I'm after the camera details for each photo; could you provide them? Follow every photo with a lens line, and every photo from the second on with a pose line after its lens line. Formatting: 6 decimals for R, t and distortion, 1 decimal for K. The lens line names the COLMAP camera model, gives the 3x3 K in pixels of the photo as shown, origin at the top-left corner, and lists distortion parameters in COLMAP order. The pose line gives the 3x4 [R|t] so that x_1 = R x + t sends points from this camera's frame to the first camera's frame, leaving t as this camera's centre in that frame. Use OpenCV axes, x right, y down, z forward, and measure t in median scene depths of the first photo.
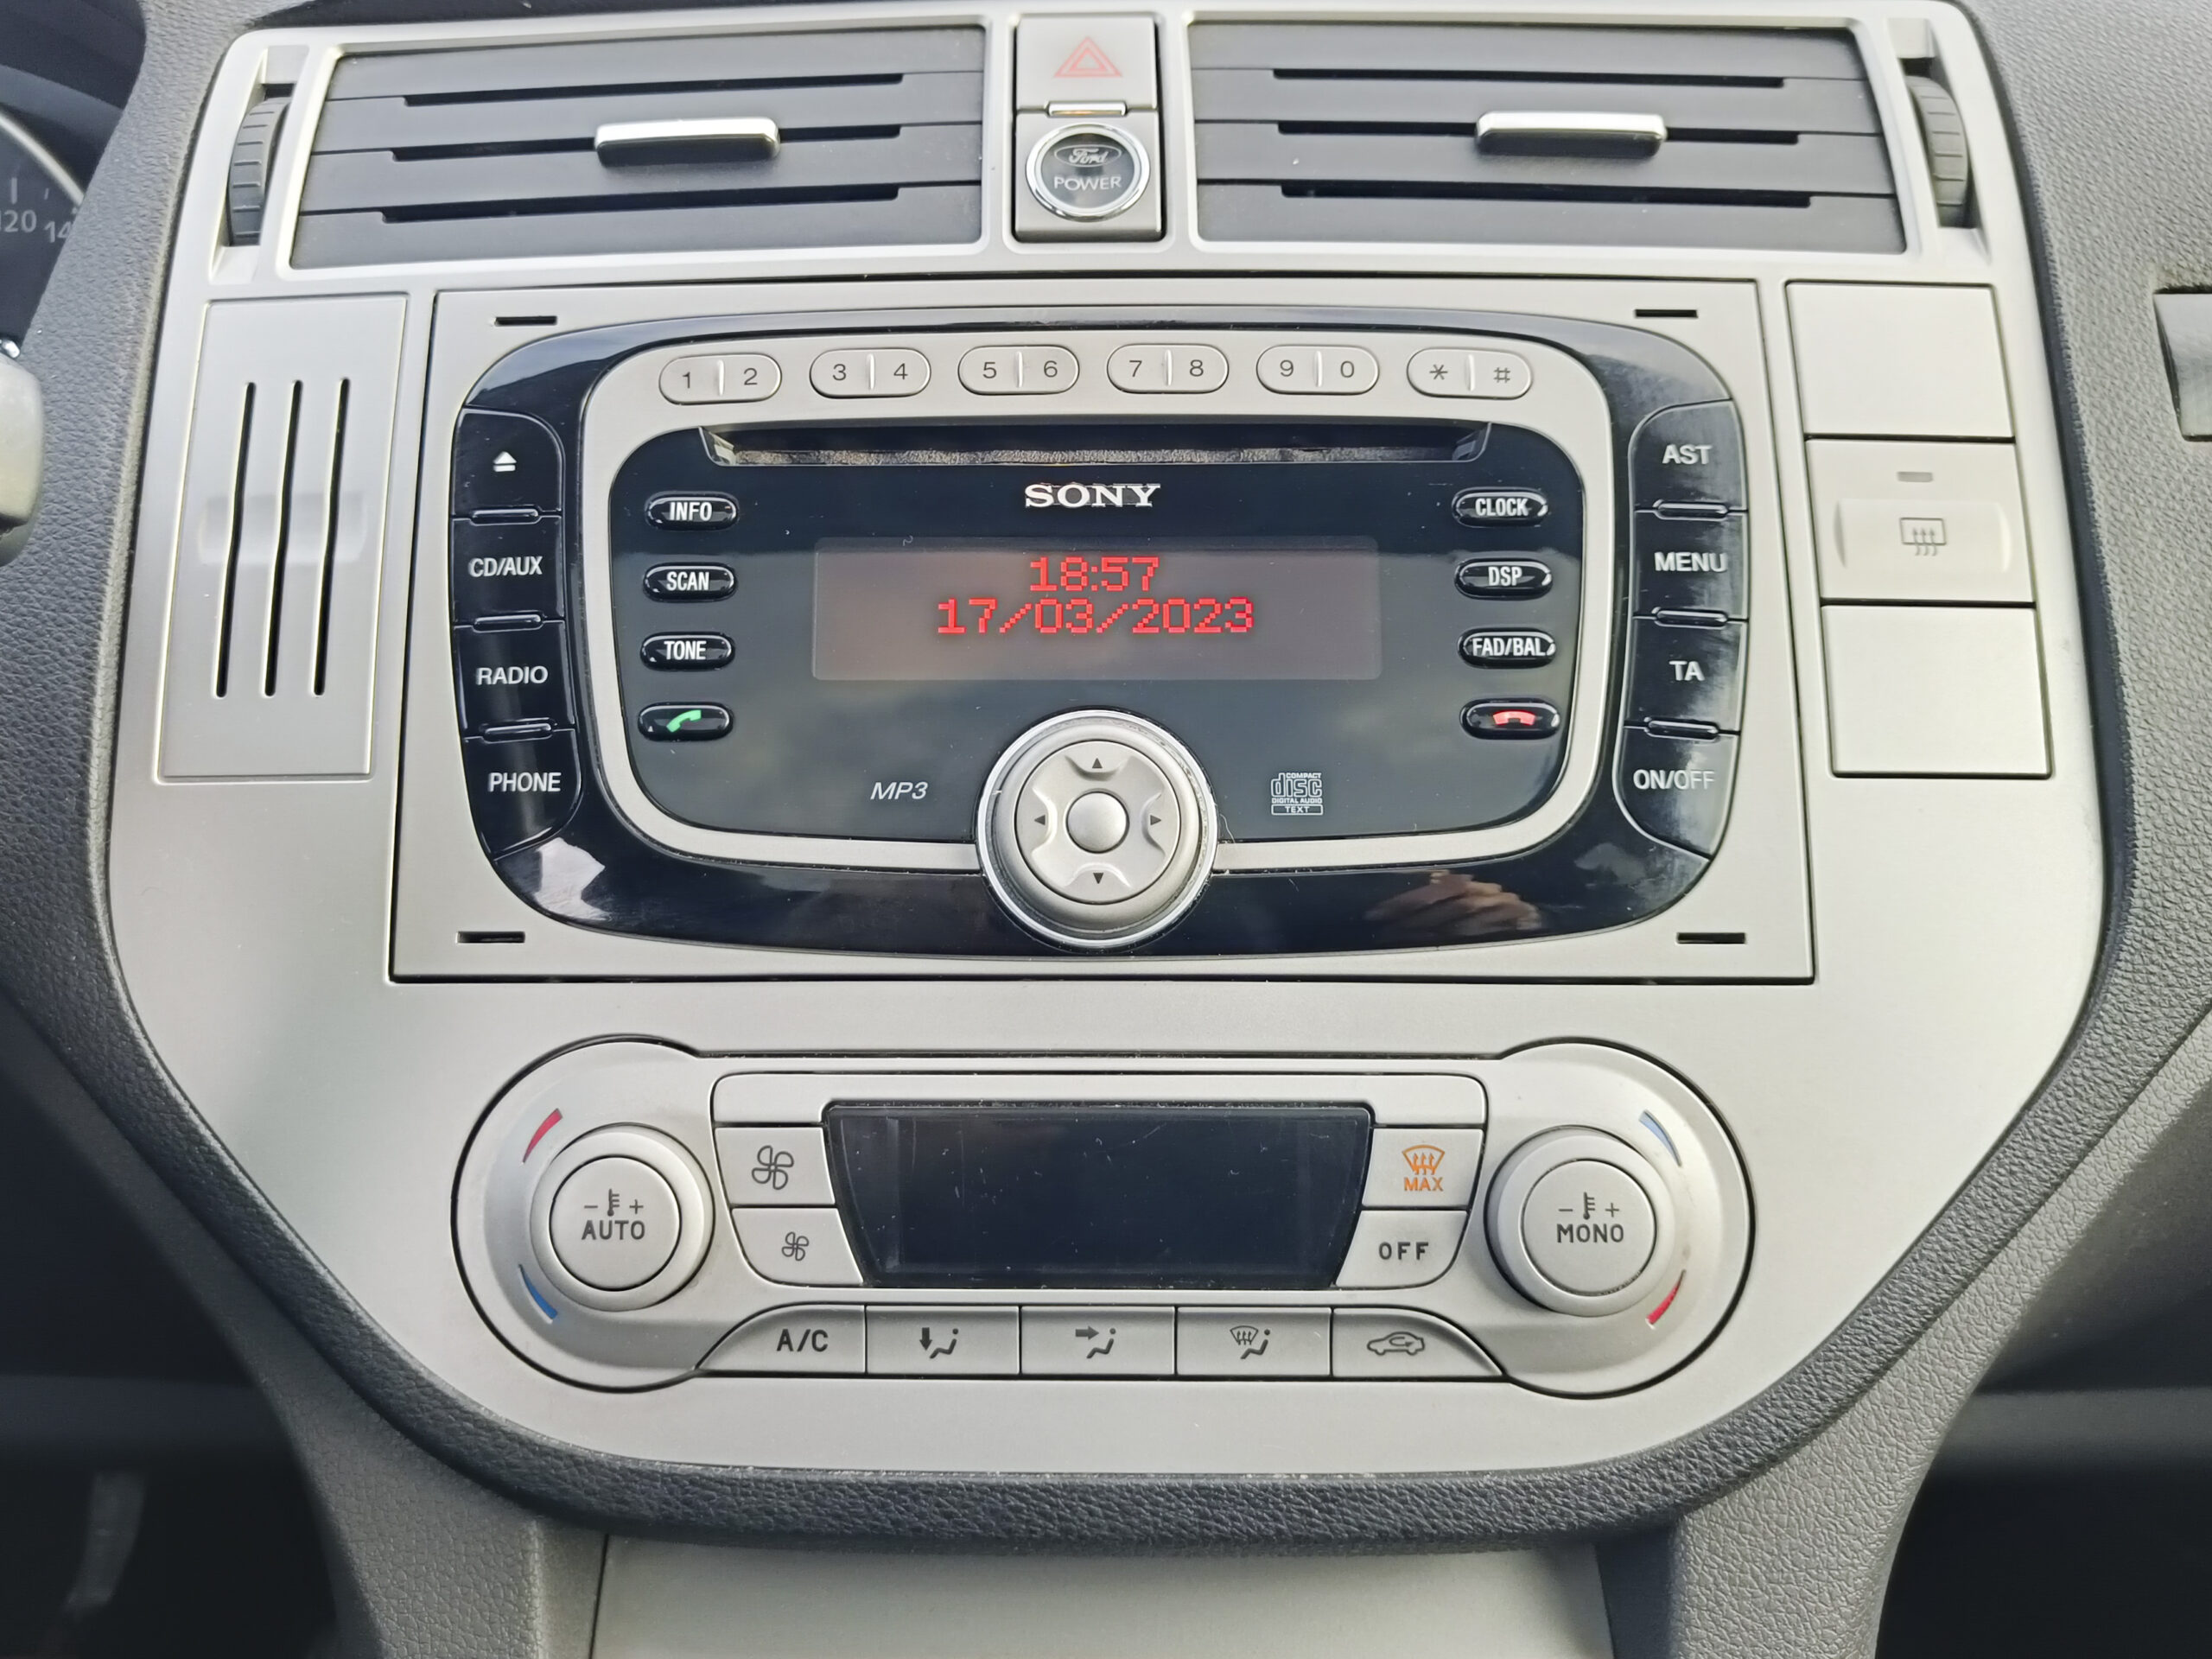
lens RADIAL K [[1731.3, 0, 989.2], [0, 1731.3, 784.9], [0, 0, 1]] dist [0.029706, -0.009425]
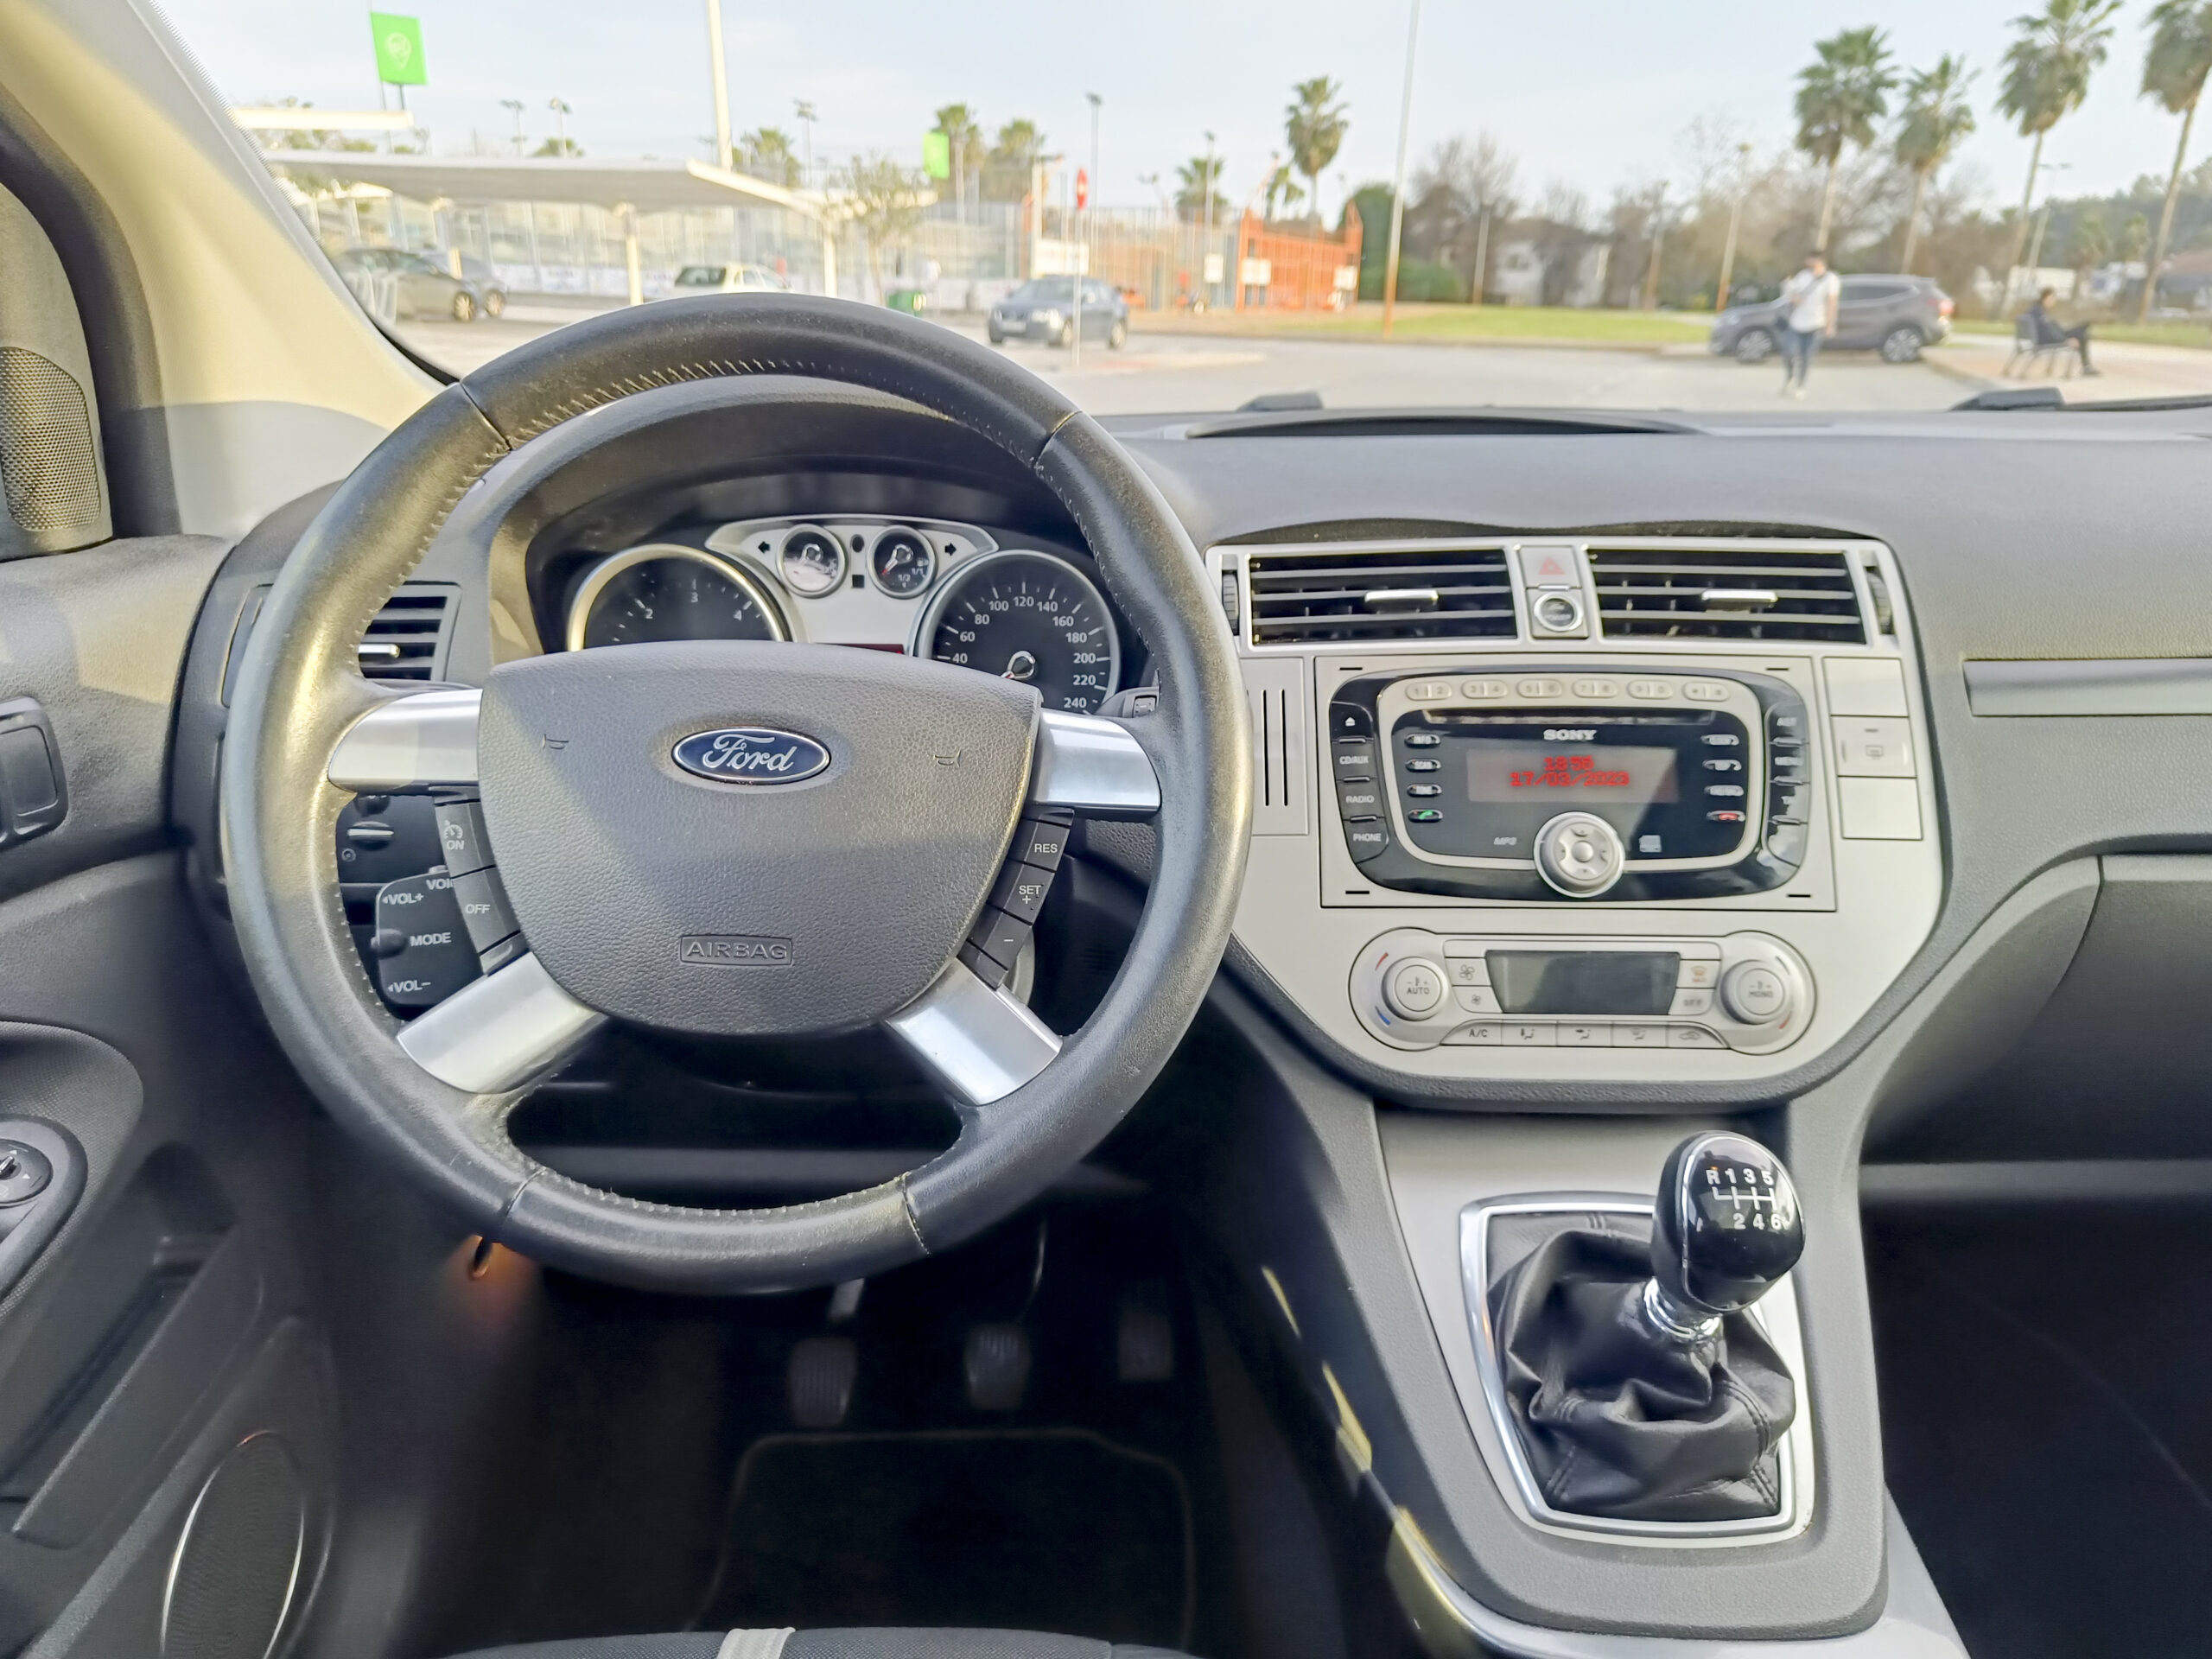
lens RADIAL K [[1540.7, 0, 1070.8], [0, 1540.7, 828.0], [0, 0, 1]] dist [0.067534, 0.018024]
pose [[0.999865, 0.007430, 0.014641, -0.786451], [-0.006914, 0.999363, -0.034999, 0.074042], [-0.014891, 0.034893, 0.999280, -1.486561]]
